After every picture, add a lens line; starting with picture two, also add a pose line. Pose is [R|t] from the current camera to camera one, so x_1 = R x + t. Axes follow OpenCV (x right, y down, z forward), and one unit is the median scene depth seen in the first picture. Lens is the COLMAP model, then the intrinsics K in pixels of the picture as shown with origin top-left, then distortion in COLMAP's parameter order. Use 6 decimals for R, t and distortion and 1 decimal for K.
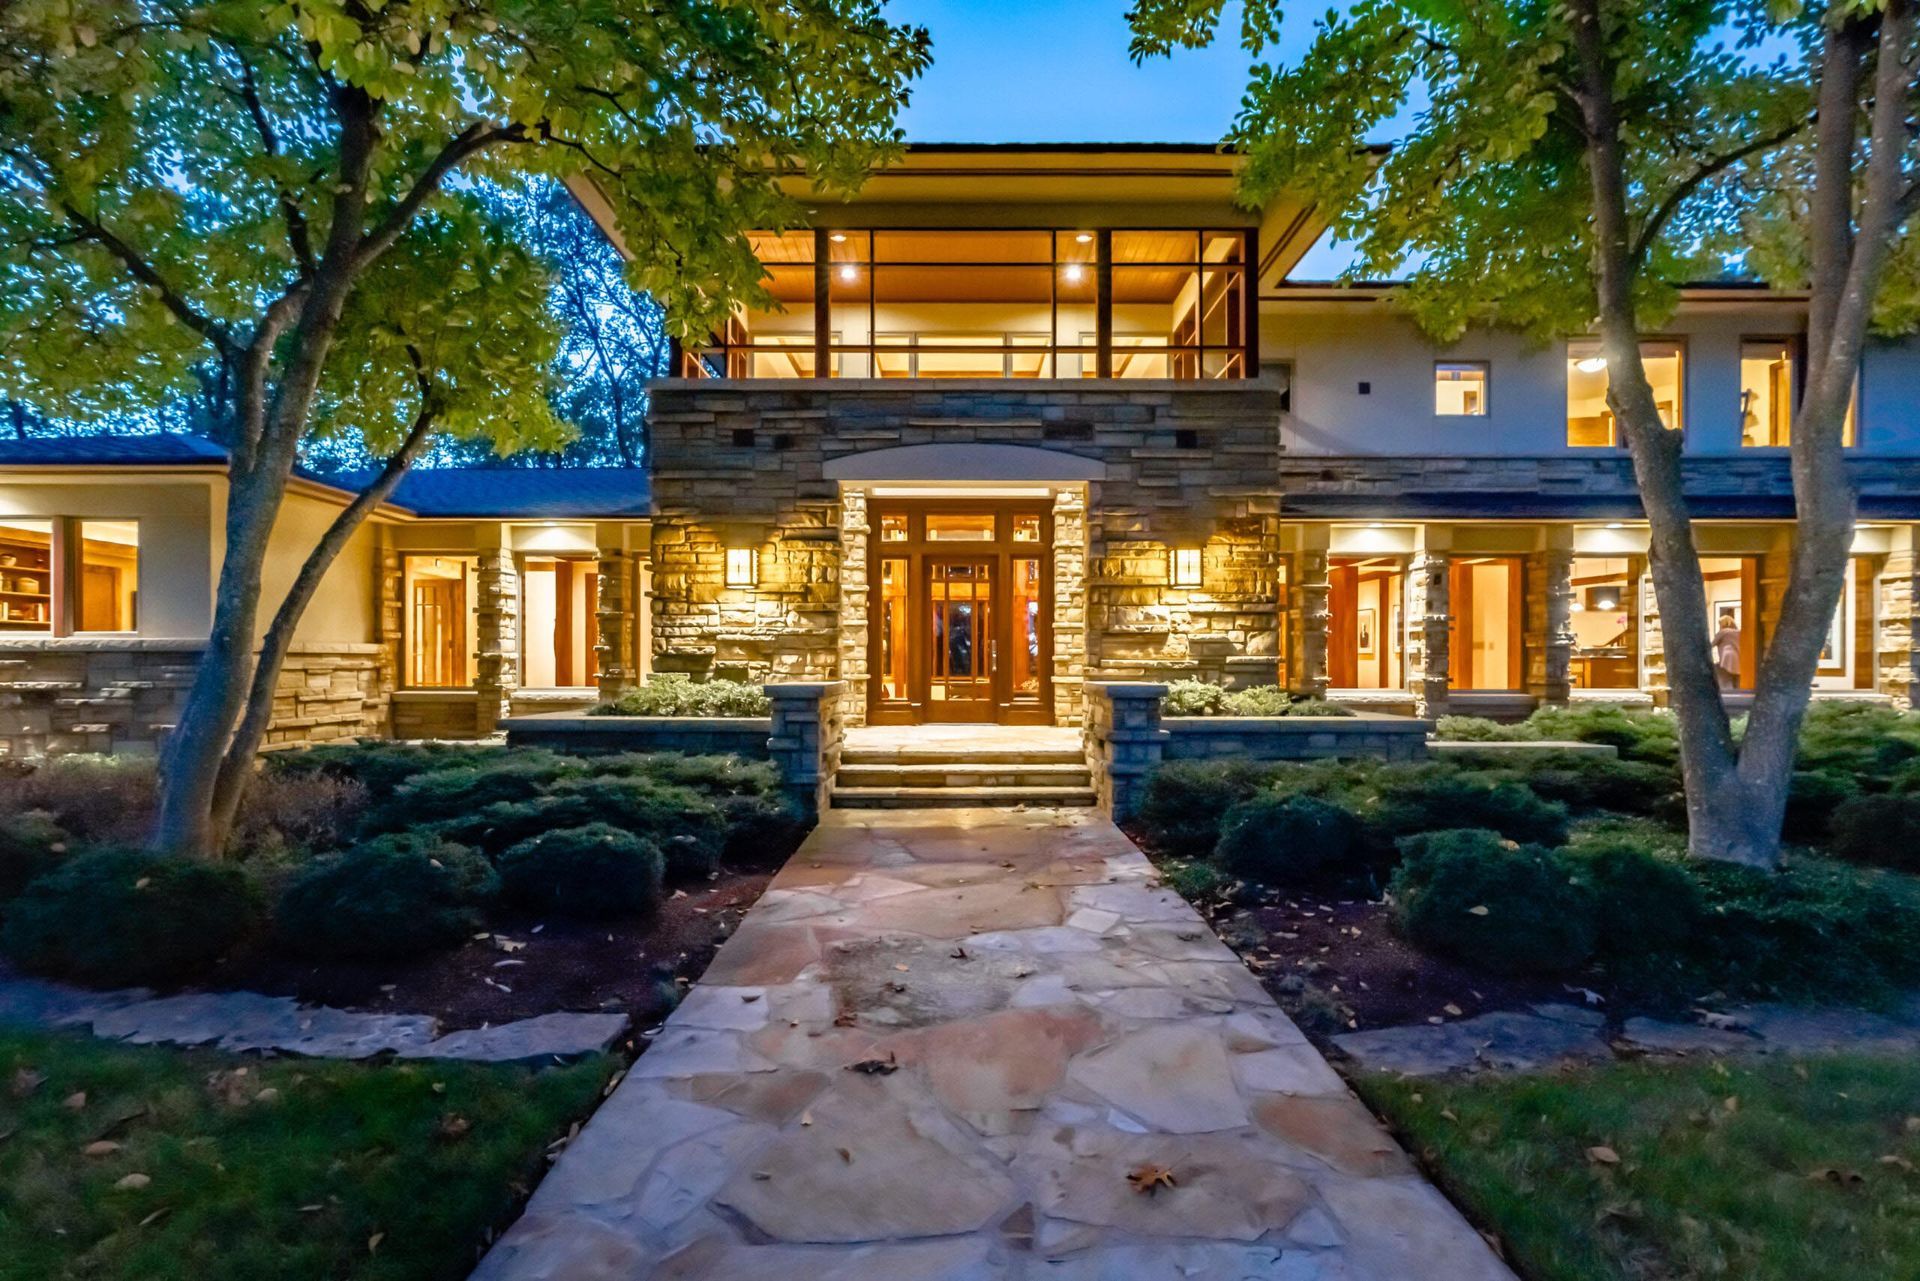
lens RADIAL K [[866.4, 0, 945.5], [0, 866.4, 660.2], [0, 0, 1]] dist [-0.009571, 0.000015]
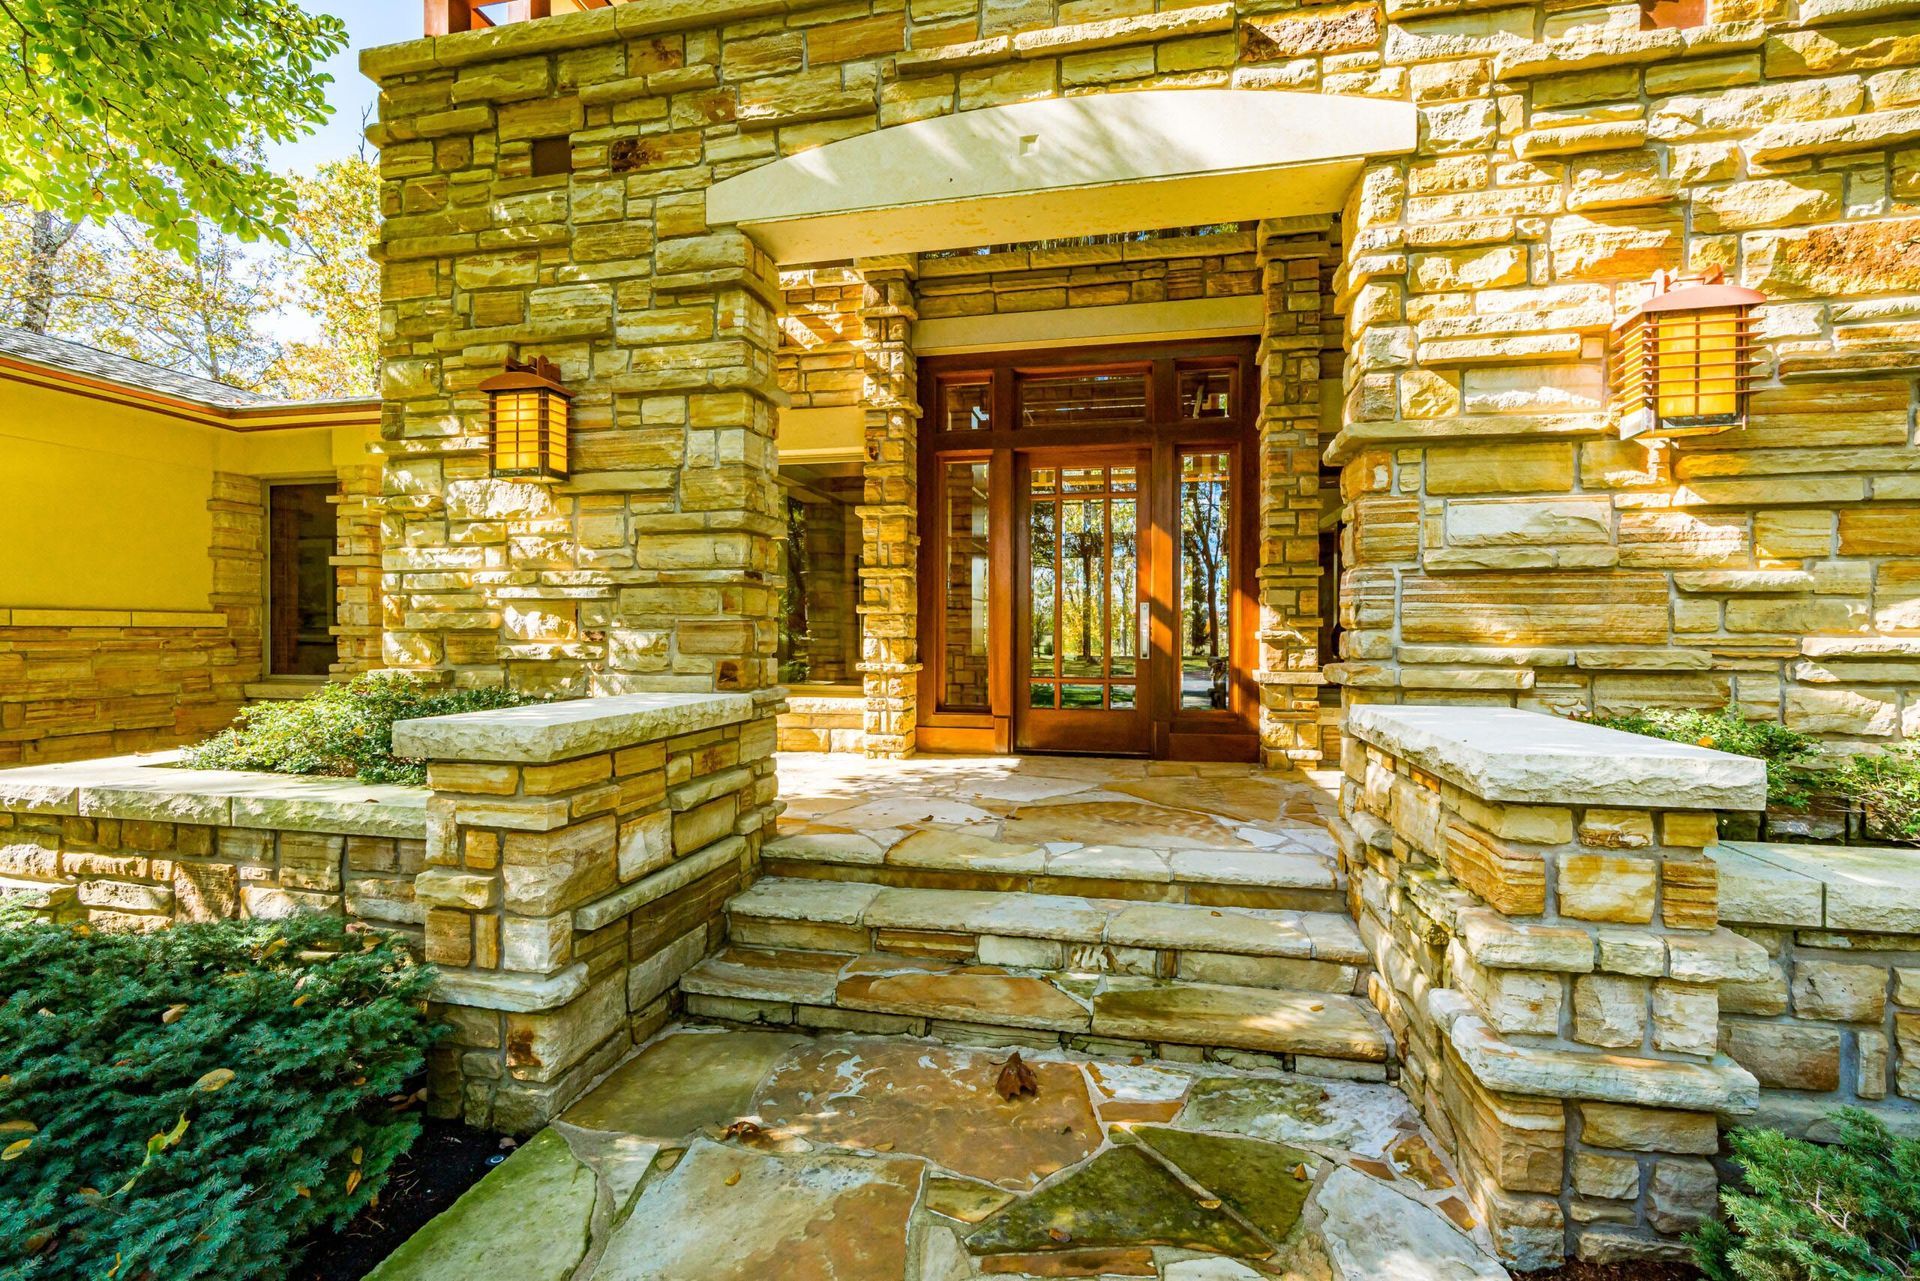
lens RADIAL K [[853.6, 0, 960.0], [0, 853.6, 640.5], [0, 0, 1]] dist [-0.013726, 0.006602]
pose [[0.979174, 0.003305, -0.202994, 0.070025], [-0.001196, 0.999944, 0.010511, -0.006347], [0.203018, -0.010049, 0.979123, 0.612659]]
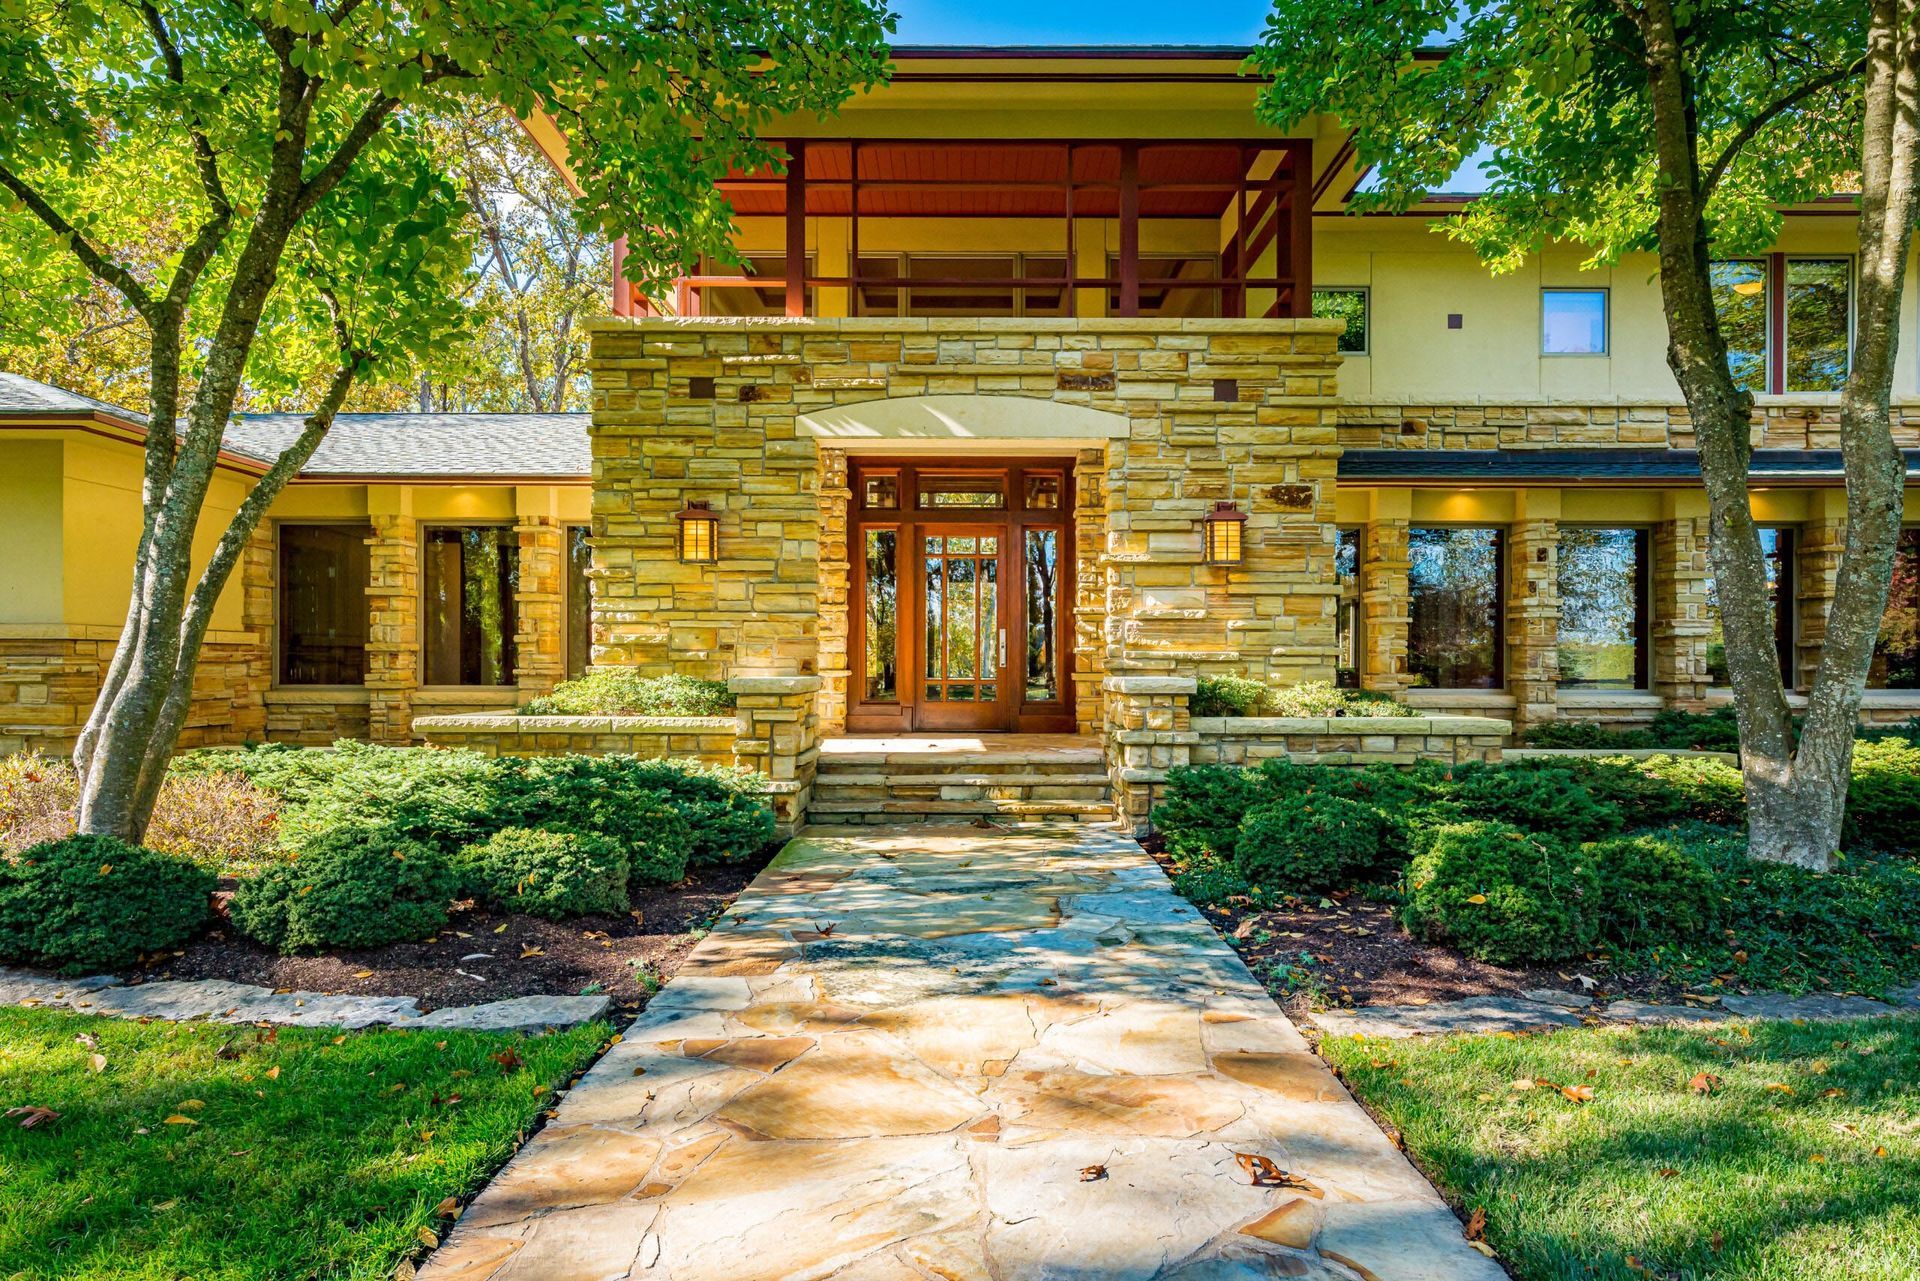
lens RADIAL K [[1170.2, 0, 955.0], [0, 1170.2, 658.9], [0, 0, 1]] dist [0.005551, -0.000071]
pose [[0.999995, 0.001057, 0.002999, 0.010504], [-0.001053, 0.999999, -0.001304, 0.009091], [-0.003000, 0.001301, 0.999995, -0.144778]]
